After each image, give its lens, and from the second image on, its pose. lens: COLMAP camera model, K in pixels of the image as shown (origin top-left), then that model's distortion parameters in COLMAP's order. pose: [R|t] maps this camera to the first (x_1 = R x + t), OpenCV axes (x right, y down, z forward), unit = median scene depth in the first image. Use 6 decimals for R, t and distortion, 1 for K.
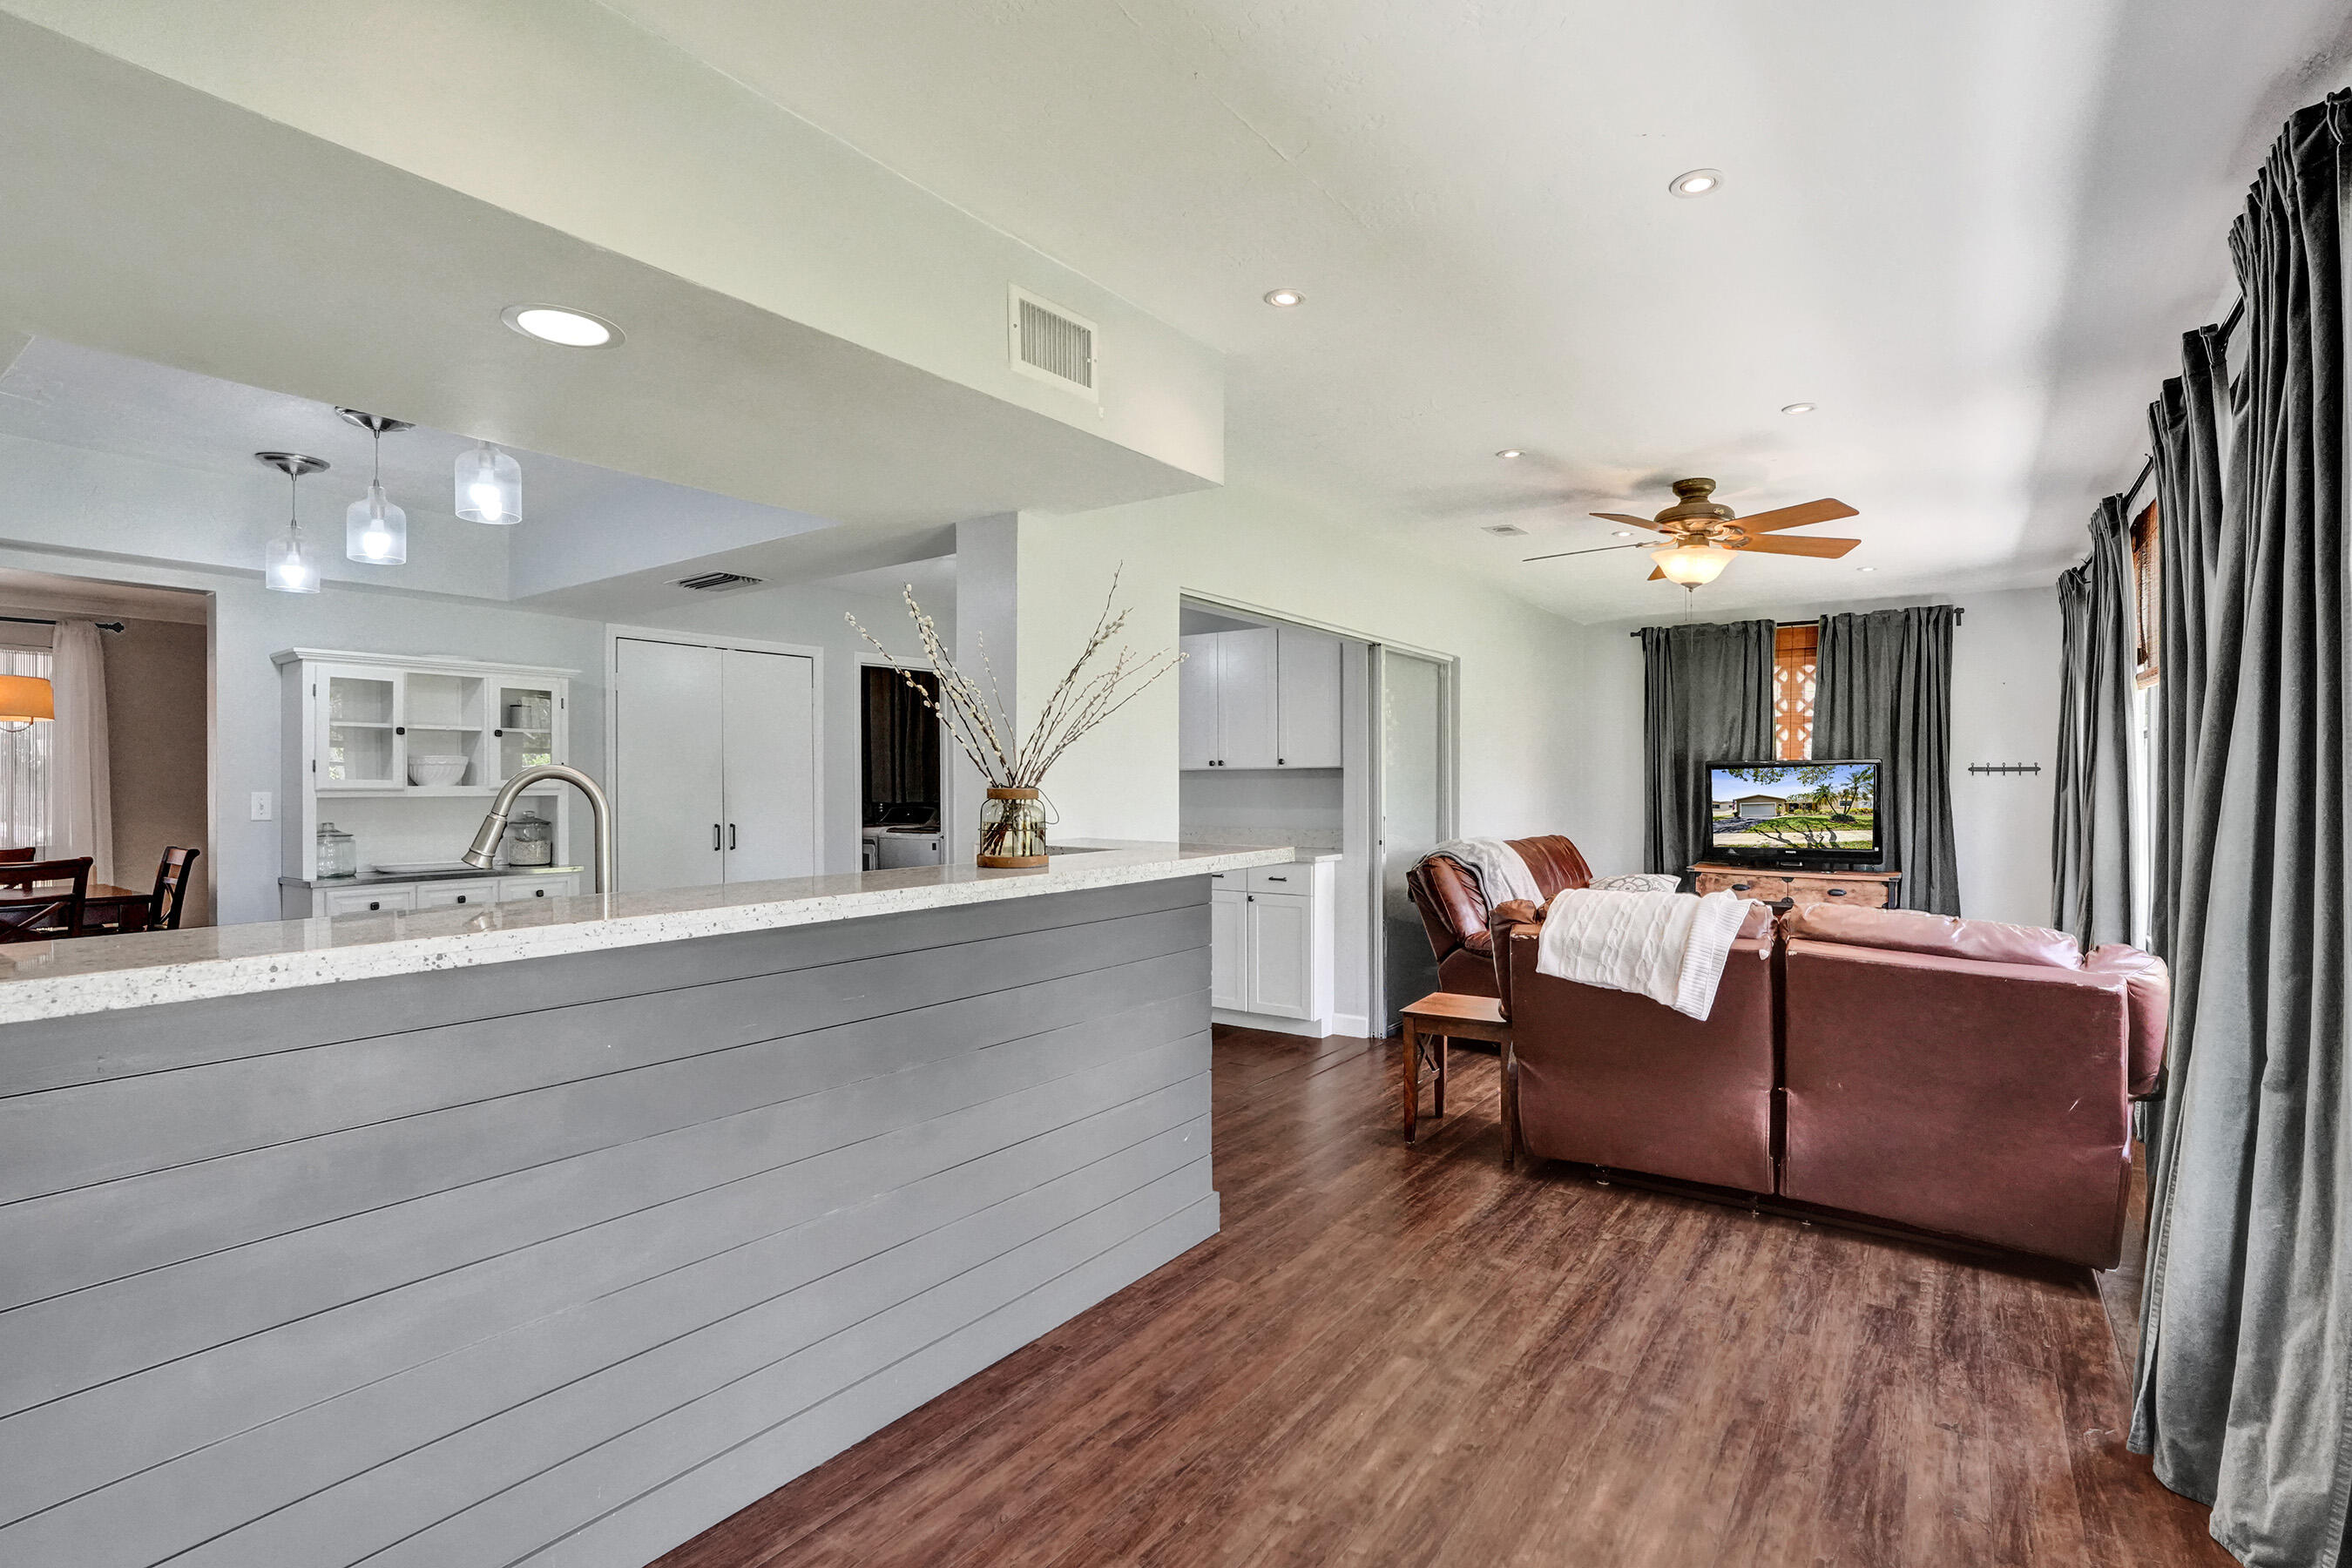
lens RADIAL K [[1075.7, 0, 1167.6], [0, 1075.7, 797.5], [0, 0, 1]] dist [-0.063470, 0.020368]
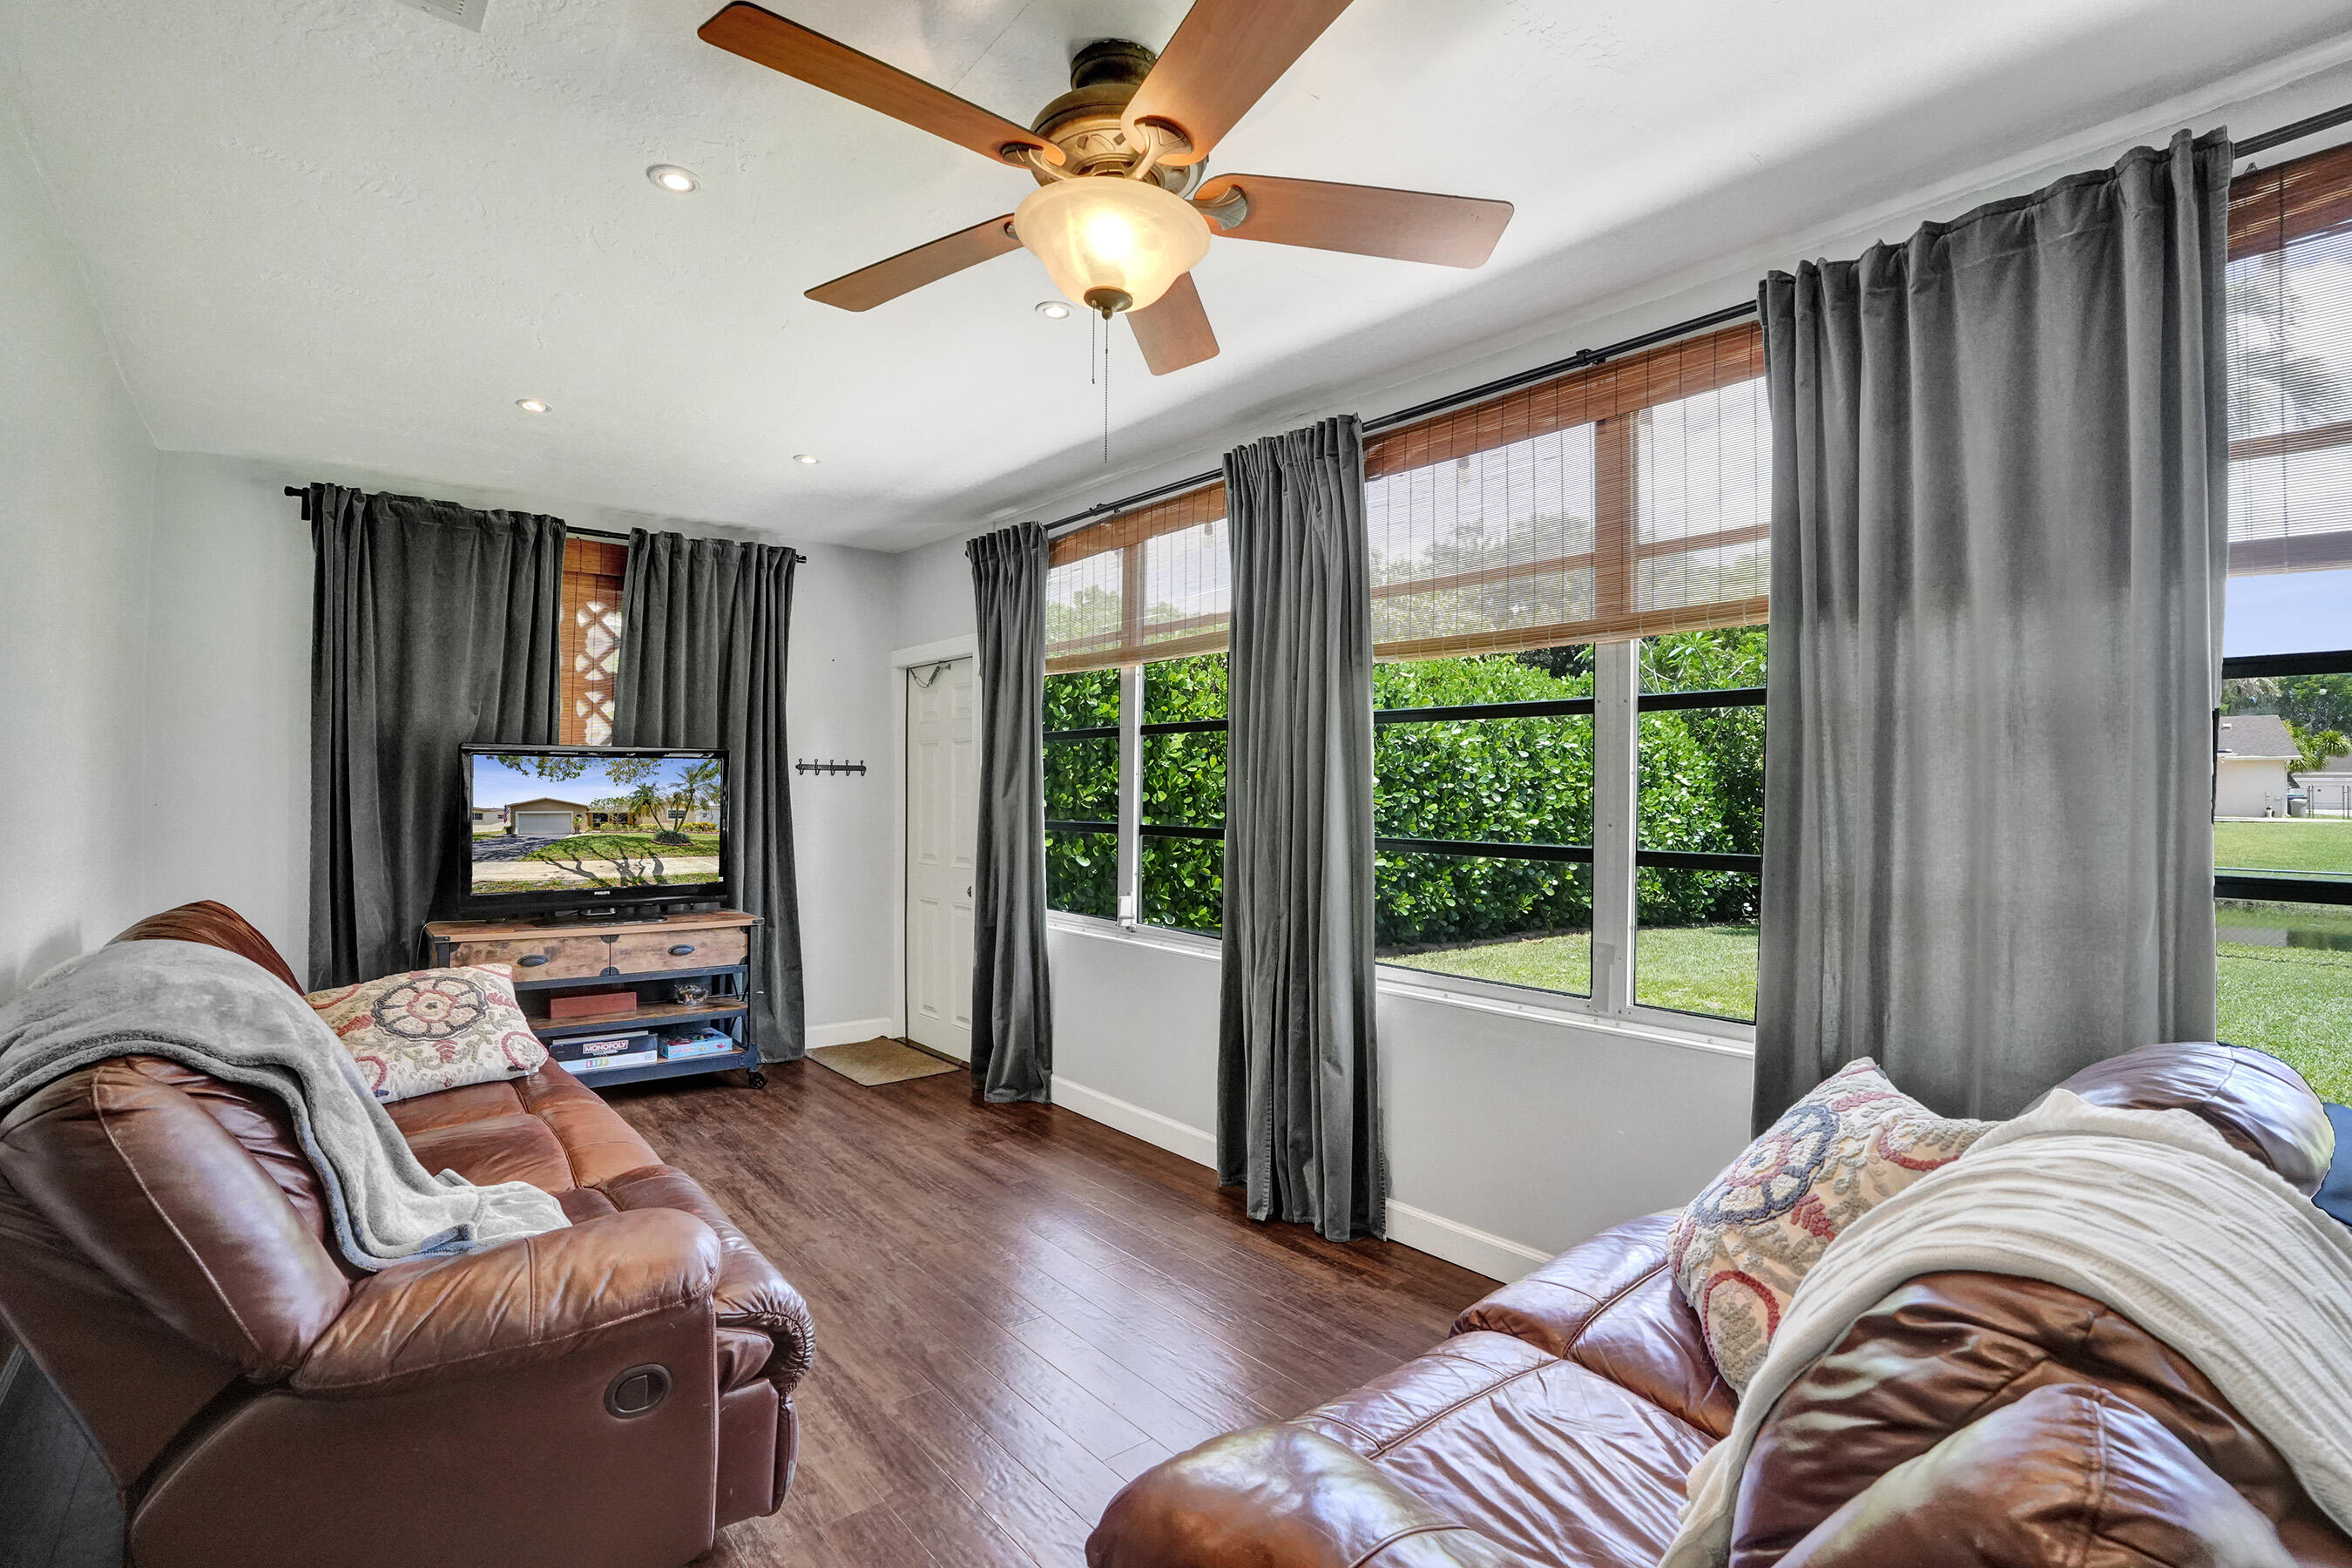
lens RADIAL K [[1075.7, 0, 1171.5], [0, 1075.7, 780.3], [0, 0, 1]] dist [-0.063470, 0.020368]
pose [[0.224346, 0.015510, 0.974386, 0.054960], [-0.001638, 0.999878, -0.015538, -0.005301], [-0.974508, 0.001890, 0.224344, 0.527460]]
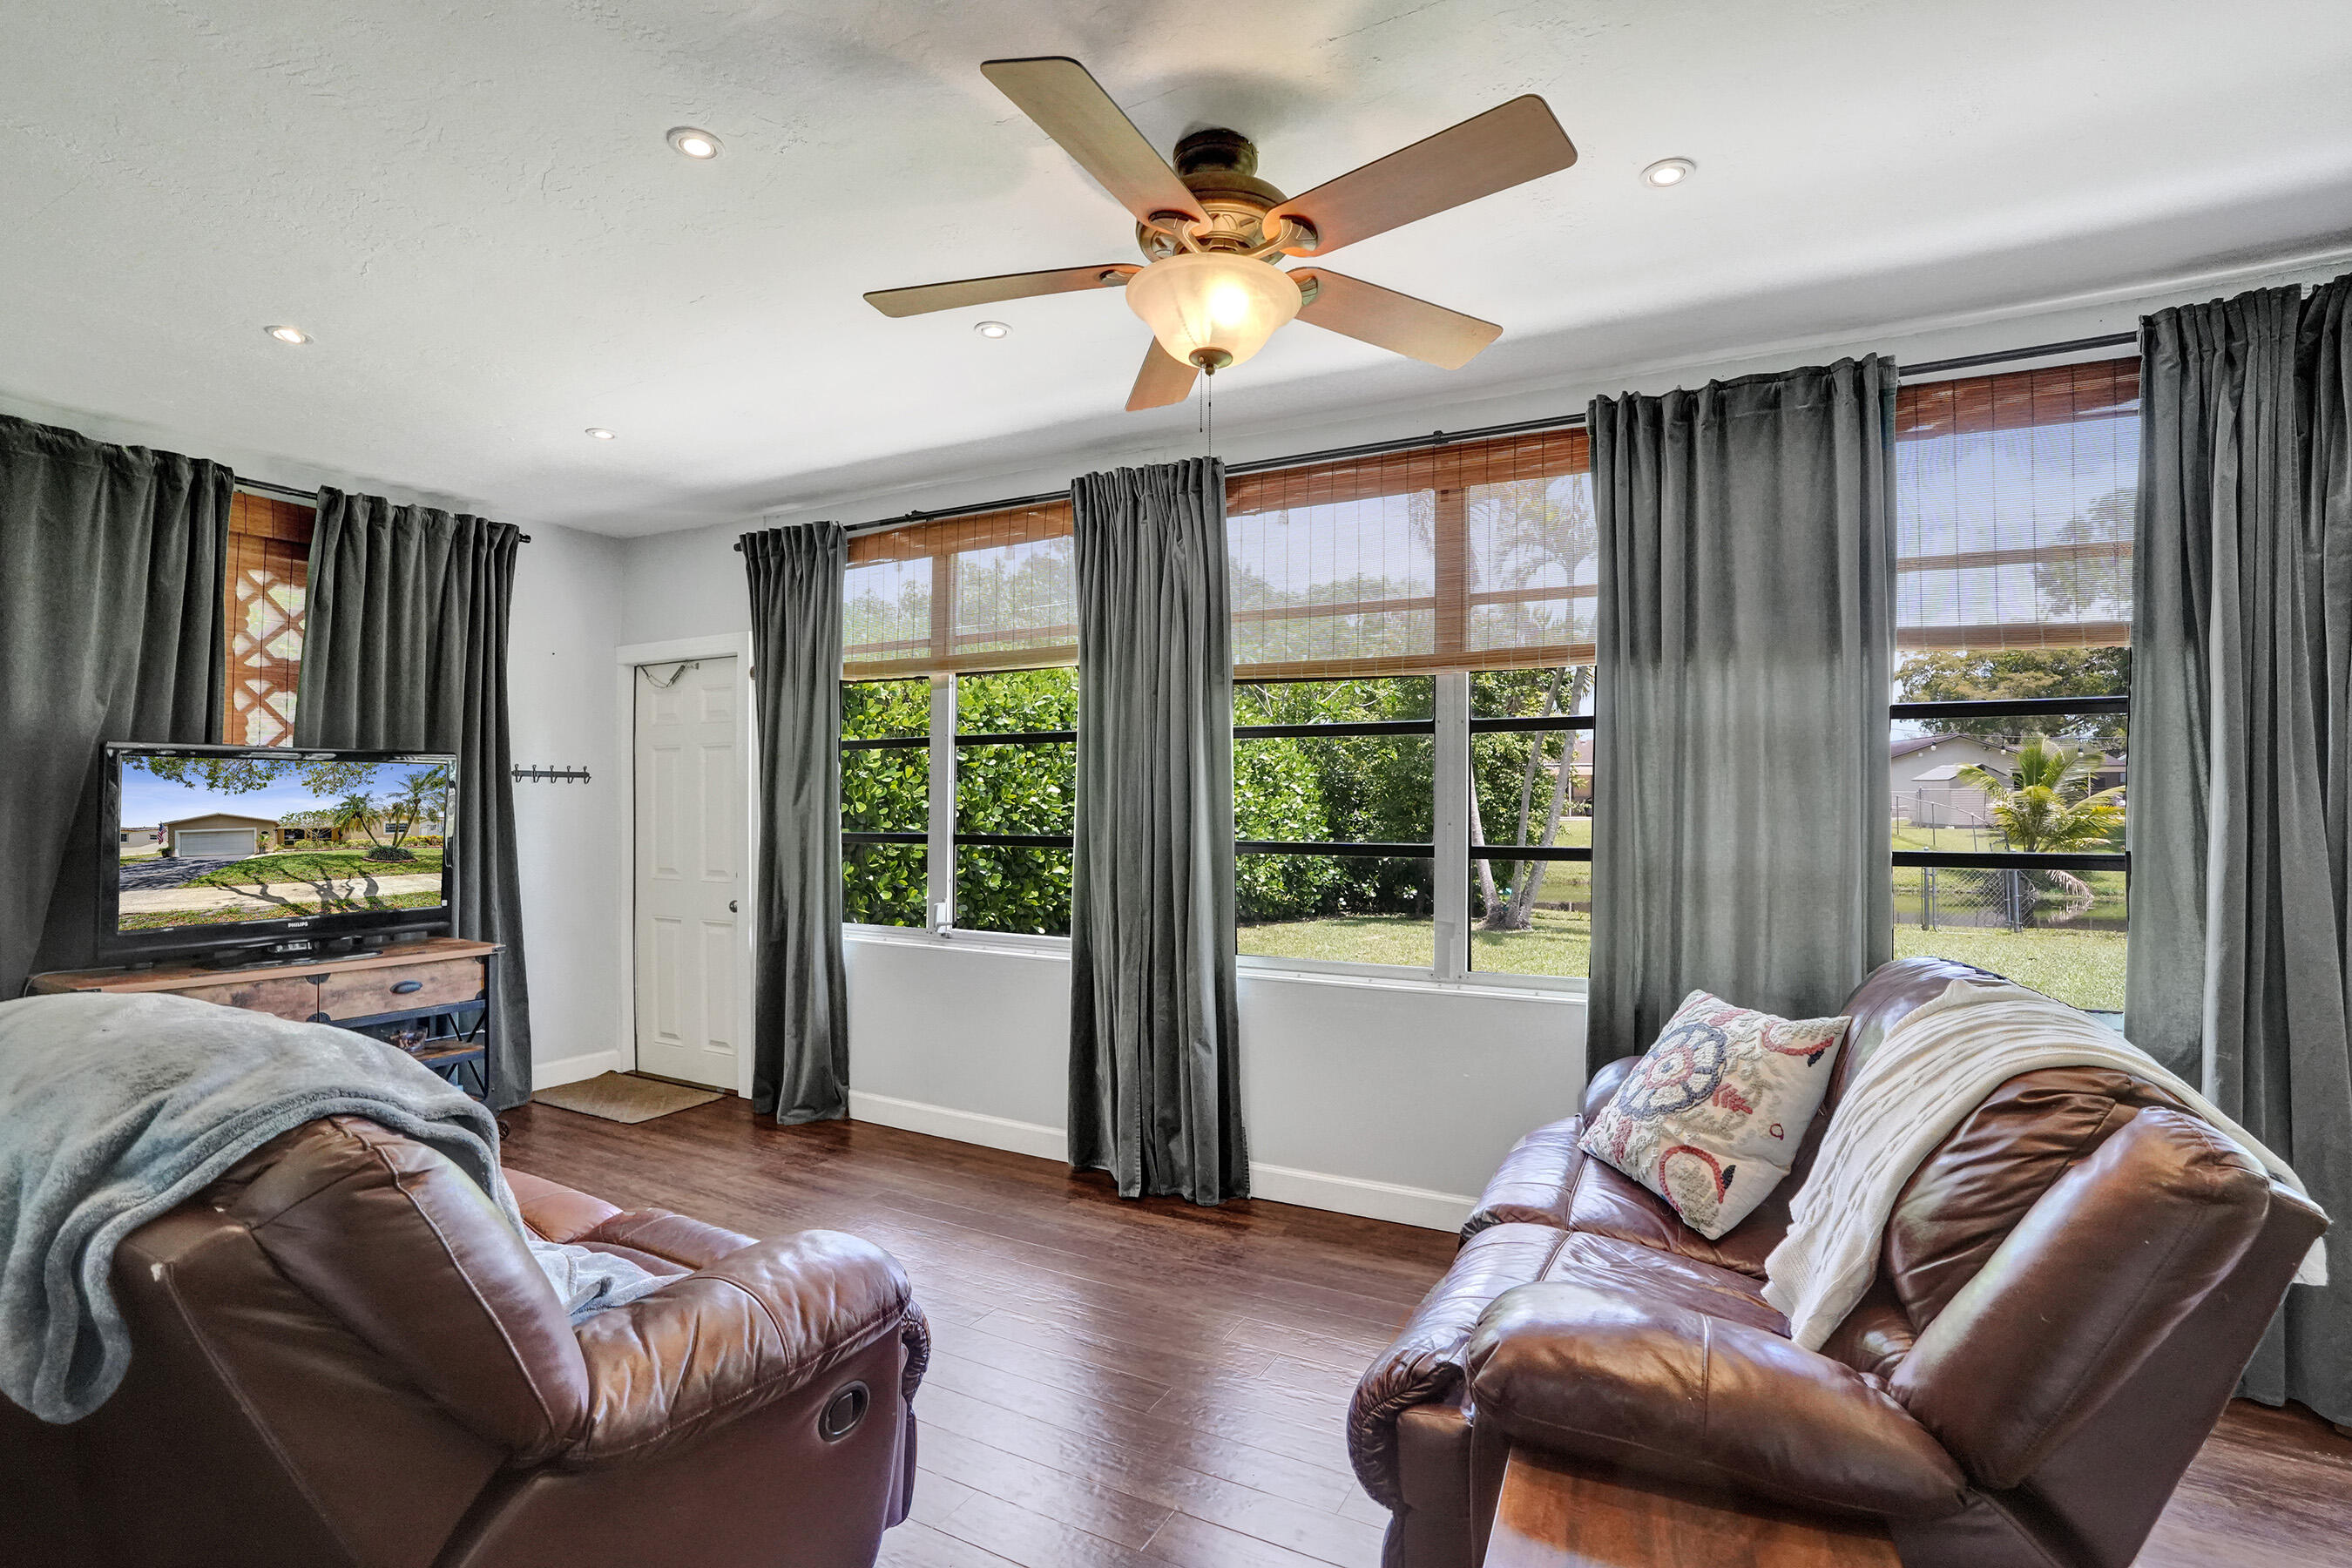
lens RADIAL K [[1075.7, 0, 1171.3], [0, 1075.7, 786.4], [0, 0, 1]] dist [-0.063470, 0.020368]
pose [[-0.154560, 0.018200, 0.987816, 0.019829], [0.005274, 0.999831, -0.017596, -0.004223], [-0.987969, 0.002490, -0.154630, 0.651726]]
